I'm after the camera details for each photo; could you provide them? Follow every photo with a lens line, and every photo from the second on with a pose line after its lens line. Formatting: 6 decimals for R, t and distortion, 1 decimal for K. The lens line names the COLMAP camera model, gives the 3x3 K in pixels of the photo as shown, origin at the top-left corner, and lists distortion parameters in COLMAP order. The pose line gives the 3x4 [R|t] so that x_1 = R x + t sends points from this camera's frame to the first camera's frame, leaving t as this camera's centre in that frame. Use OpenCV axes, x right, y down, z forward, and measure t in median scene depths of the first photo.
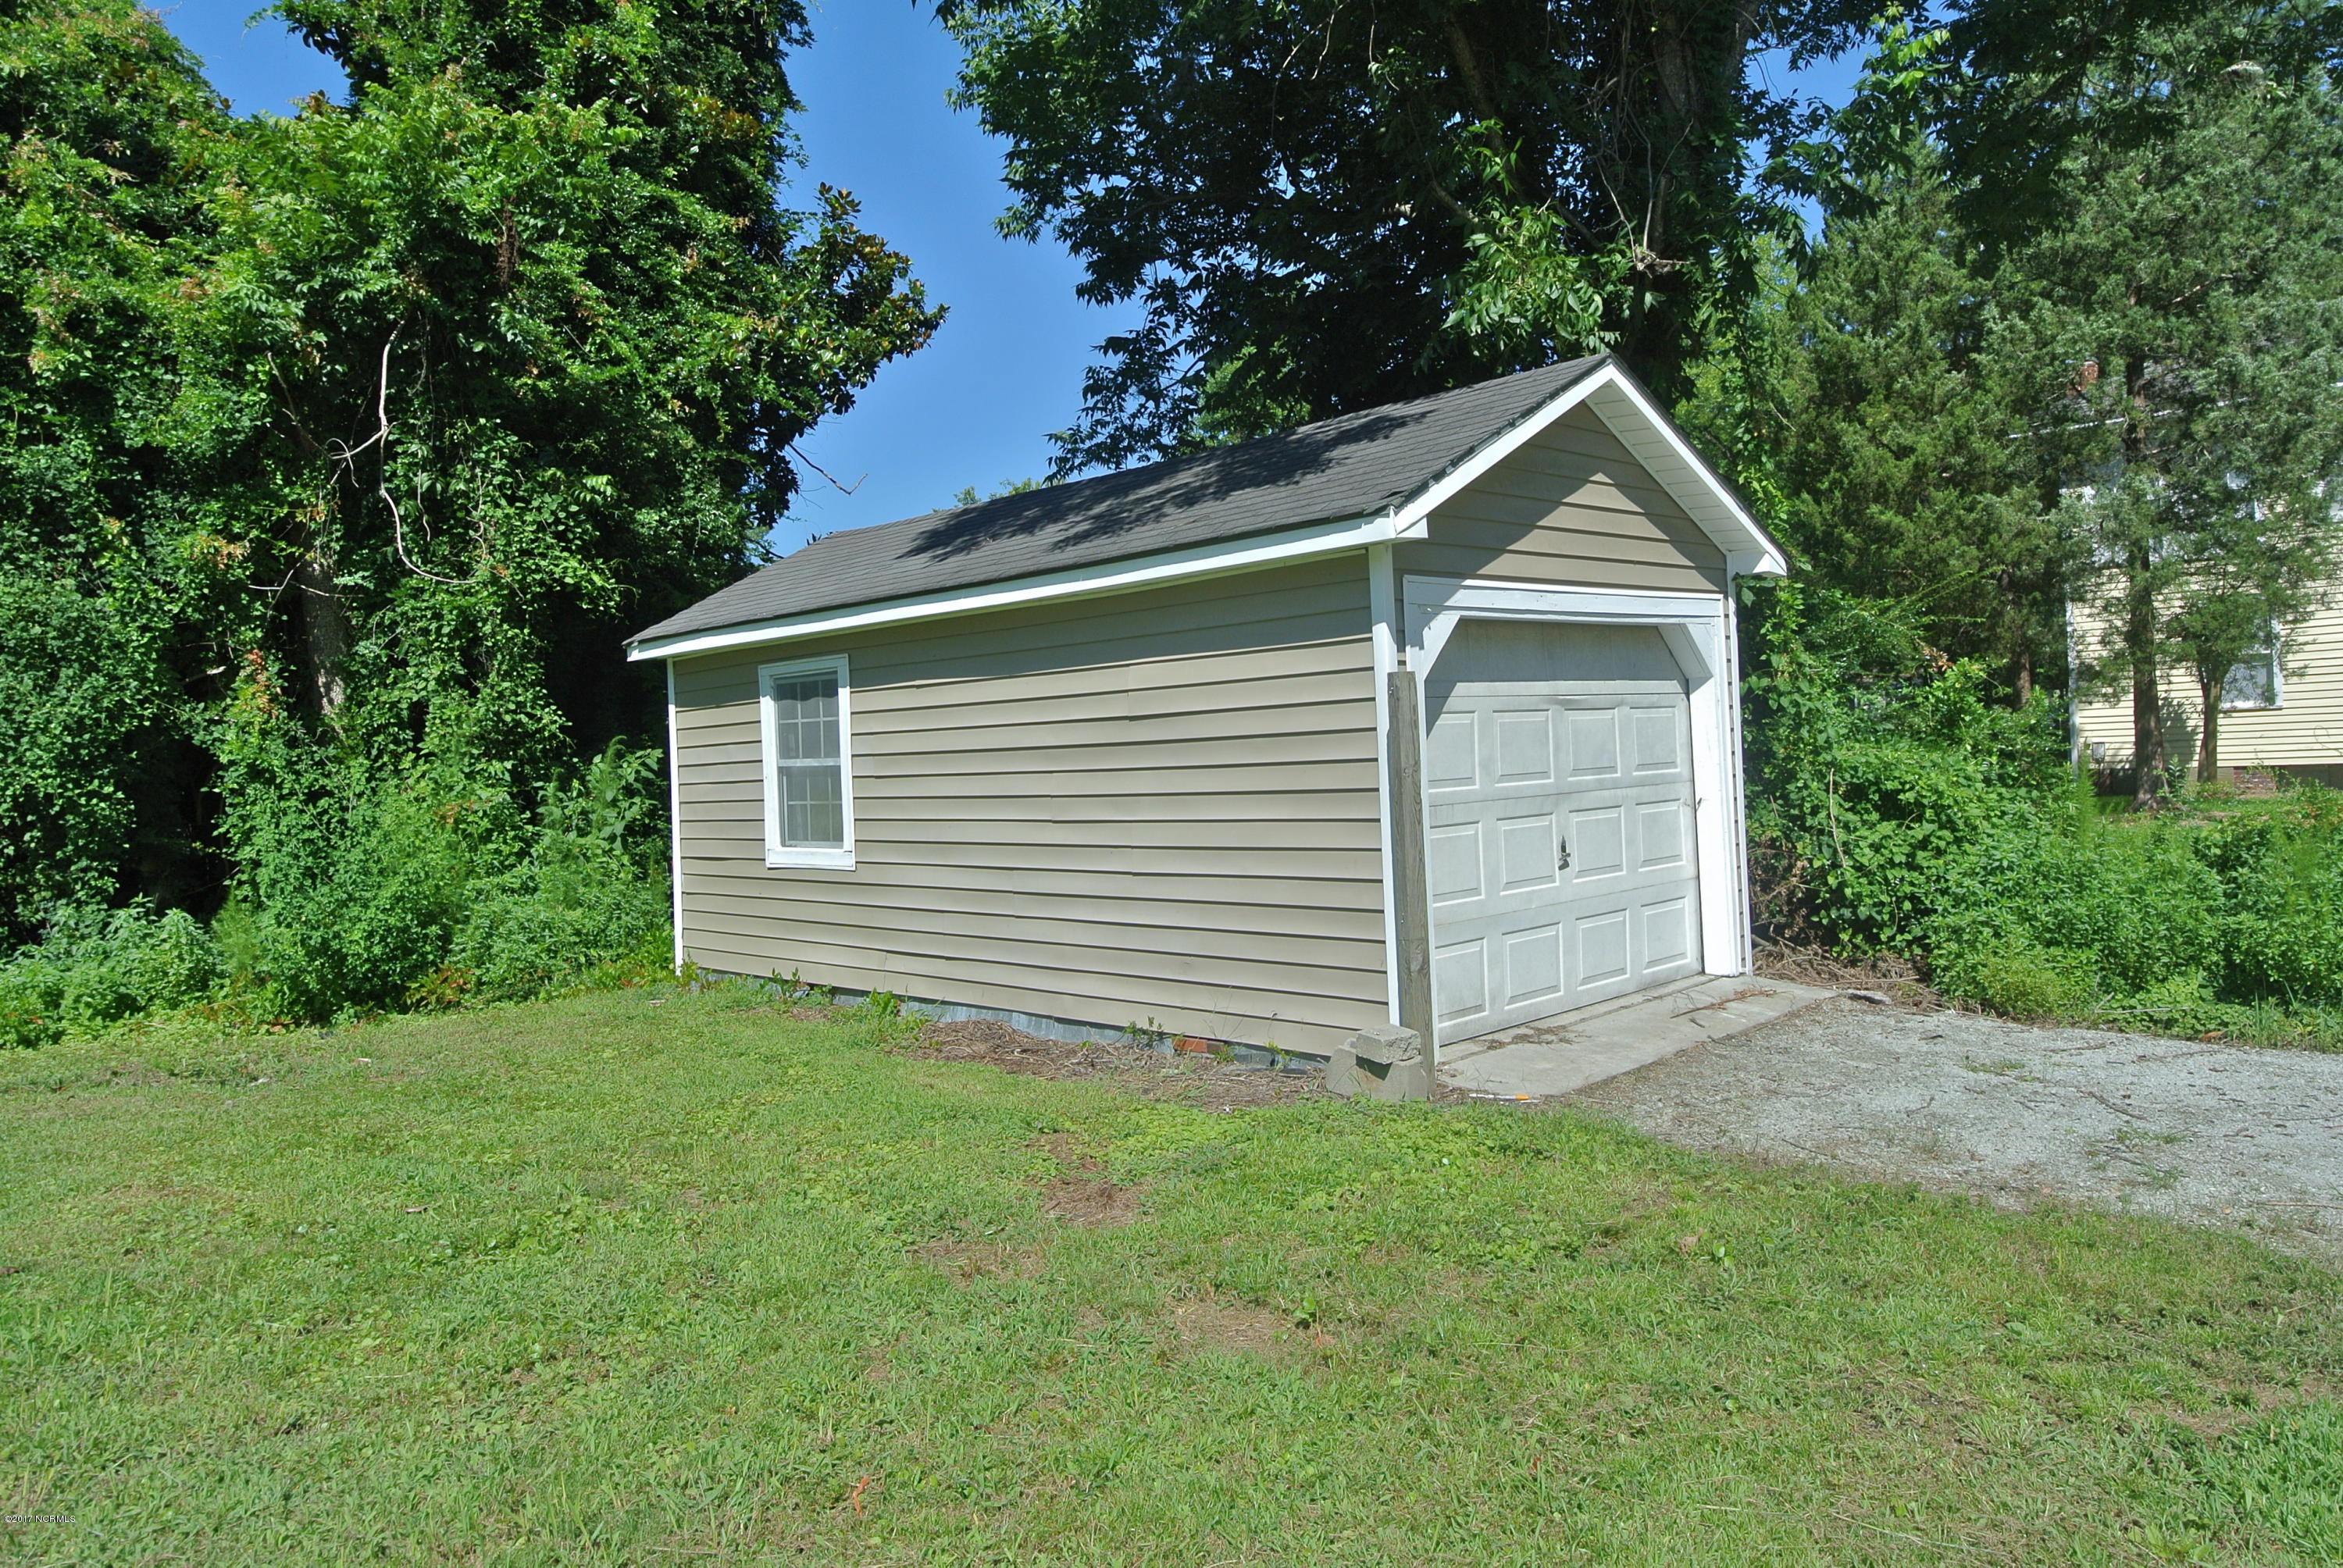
lens RADIAL K [[1515.7, 0, 1166.5], [0, 1515.7, 777.0], [0, 0, 1]] dist [0.003696, -0.029445]
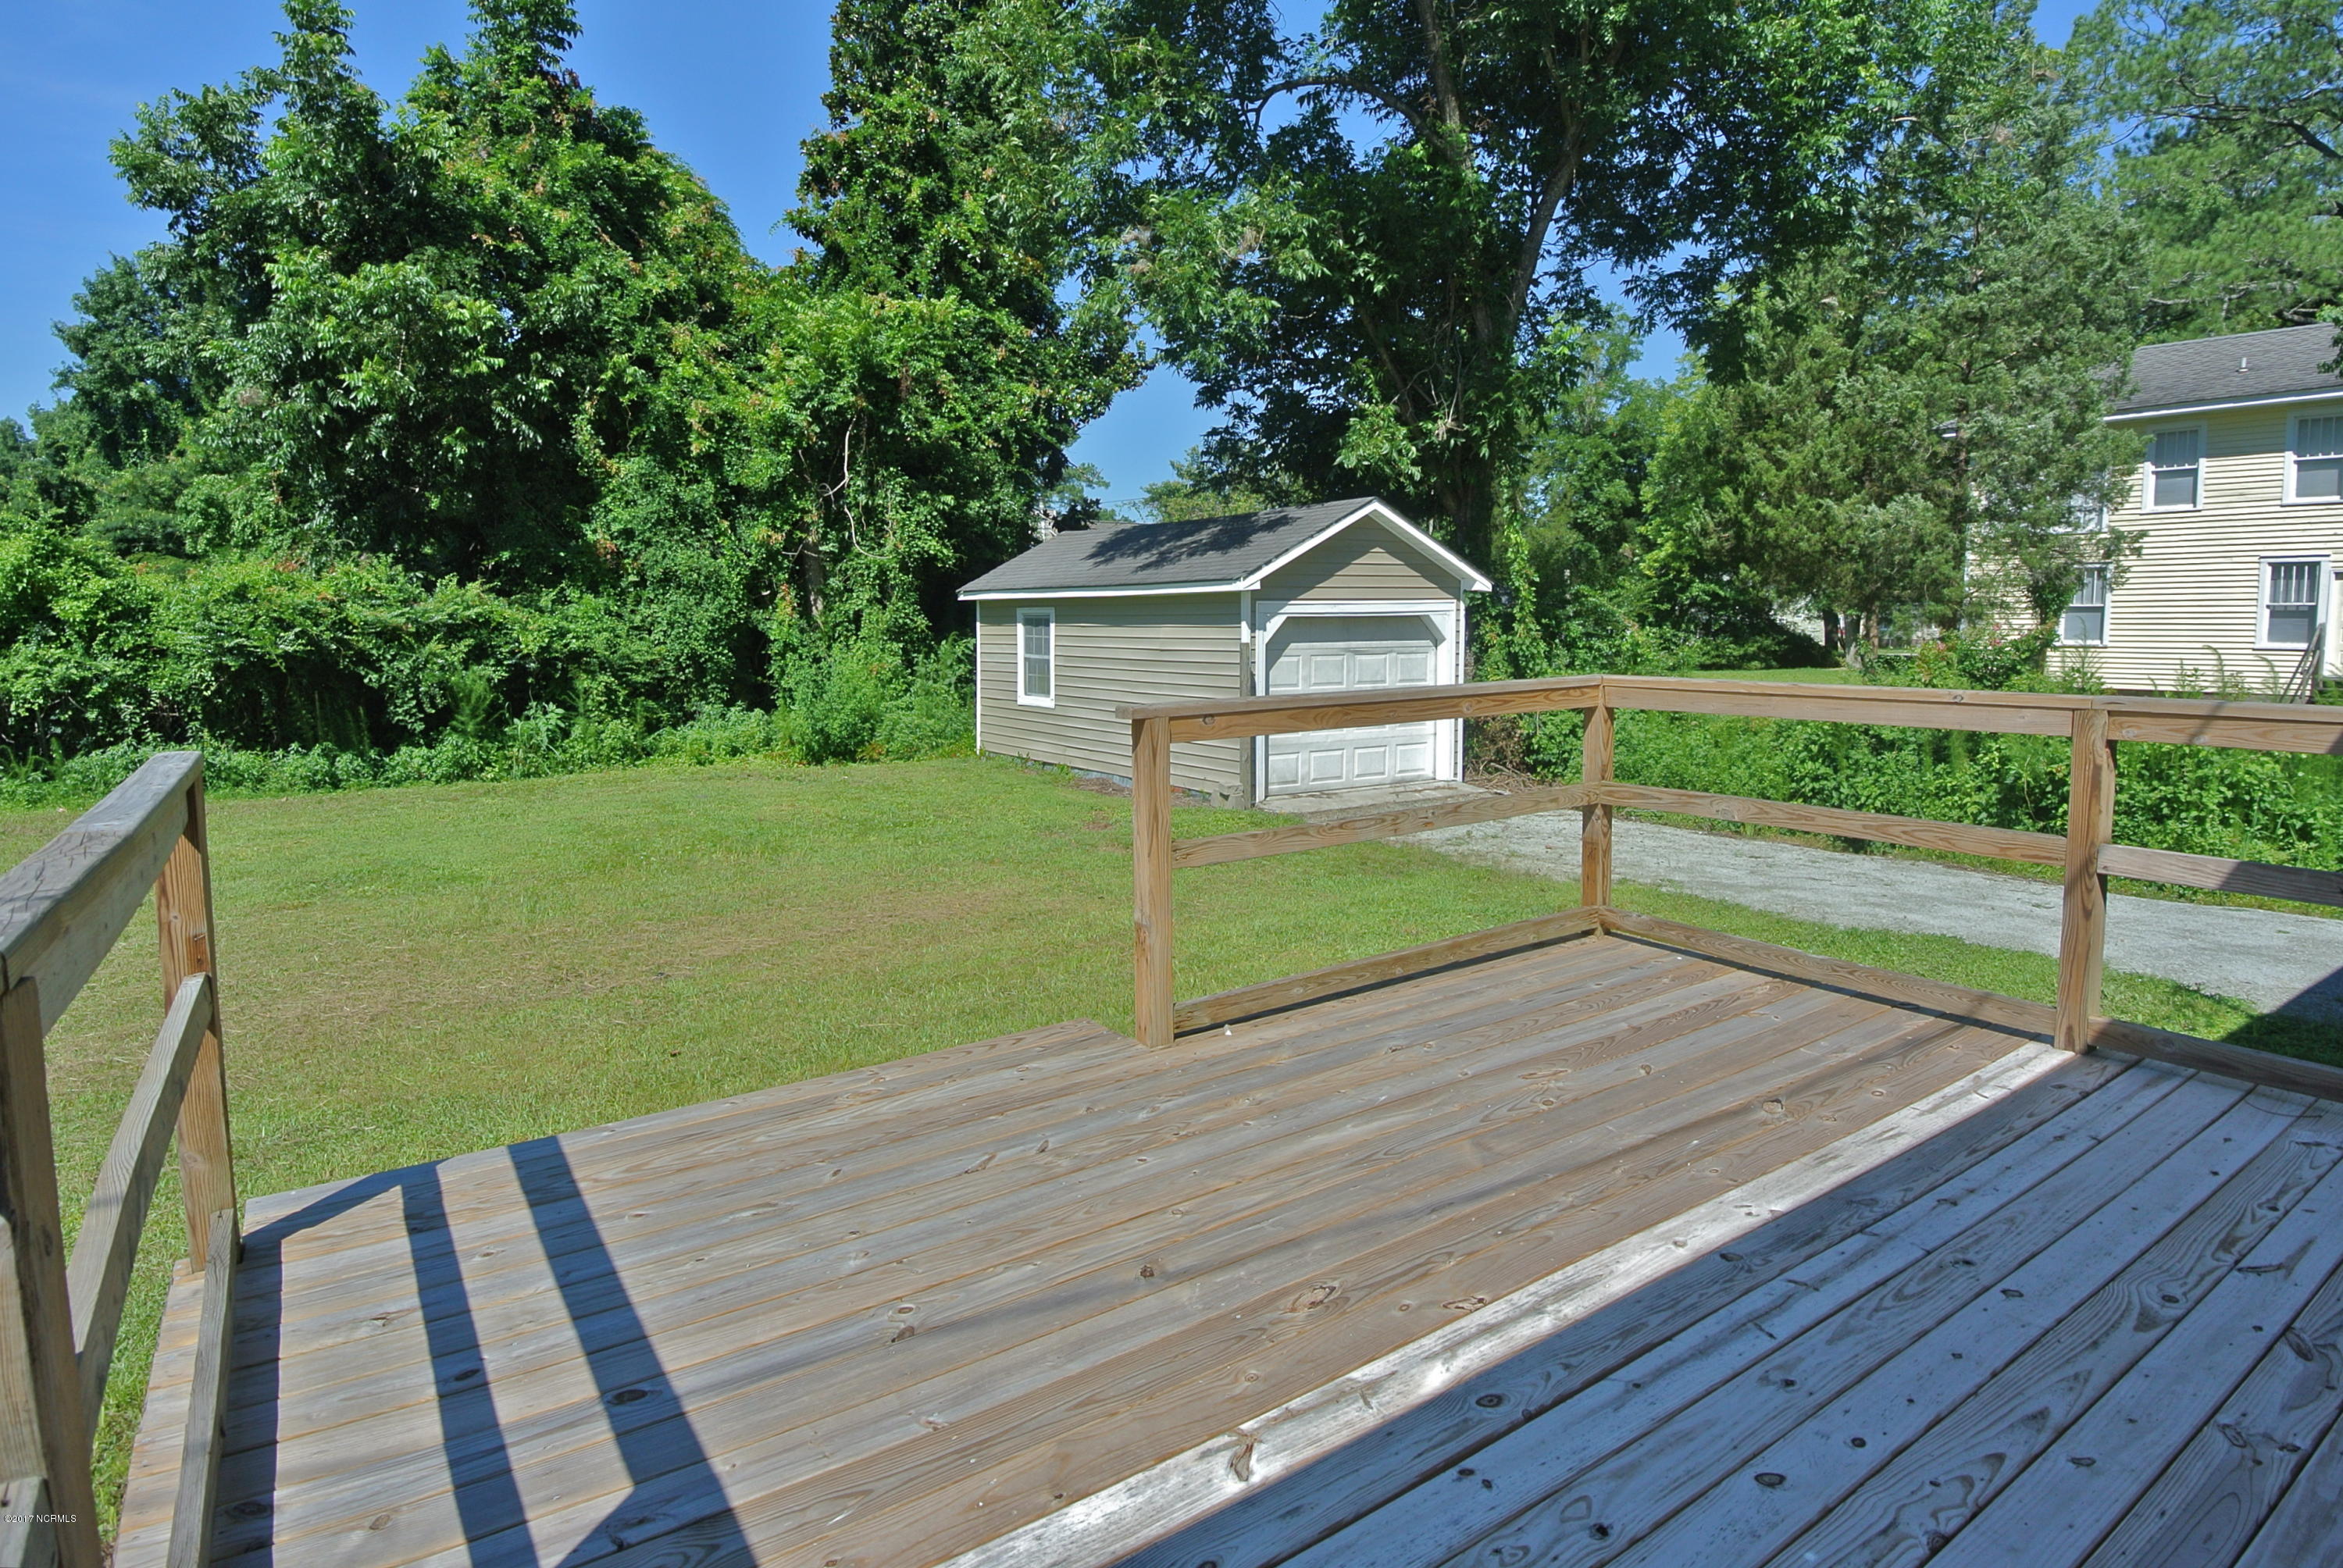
lens RADIAL K [[1233.3, 0, 1169.9], [0, 1233.3, 784.4], [0, 0, 1]] dist [0.002572, -0.026508]
pose [[0.982517, 0.066563, -0.173867, 0.221135], [-0.045341, 0.991333, 0.123298, -0.045430], [0.180567, -0.113259, 0.977020, -0.577307]]
